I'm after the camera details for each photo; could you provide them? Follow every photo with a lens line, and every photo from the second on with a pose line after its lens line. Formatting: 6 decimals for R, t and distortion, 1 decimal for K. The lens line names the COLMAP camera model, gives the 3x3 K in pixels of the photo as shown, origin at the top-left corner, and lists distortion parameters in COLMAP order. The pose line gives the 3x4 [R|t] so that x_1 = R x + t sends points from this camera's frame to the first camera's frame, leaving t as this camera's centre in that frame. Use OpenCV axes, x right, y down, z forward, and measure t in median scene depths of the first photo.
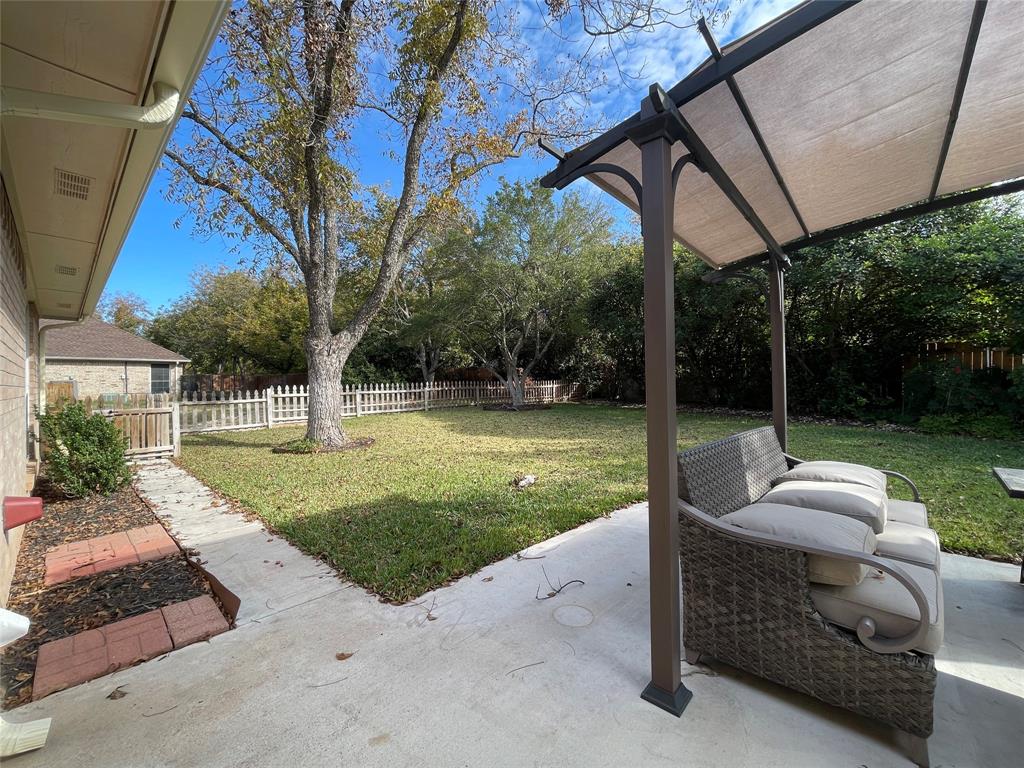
lens RADIAL K [[408.9, 0, 512.0], [0, 408.9, 384.0], [0, 0, 1]] dist [0.000558, 0.000191]
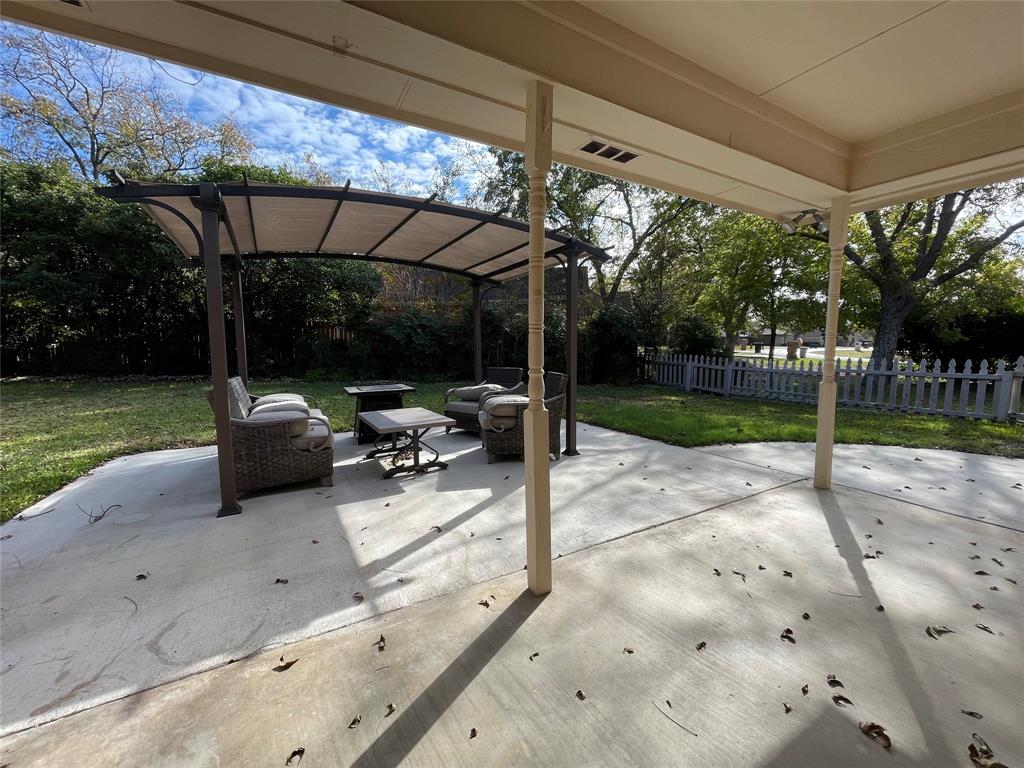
lens RADIAL K [[415.1, 0, 513.0], [0, 415.1, 381.7], [0, 0, 1]] dist [-0.001389, -0.000094]
pose [[0.302270, -0.071325, 0.950550, -0.527280], [-0.002988, 0.997121, 0.075770, 0.006306], [-0.953218, -0.025743, 0.301186, -0.424277]]
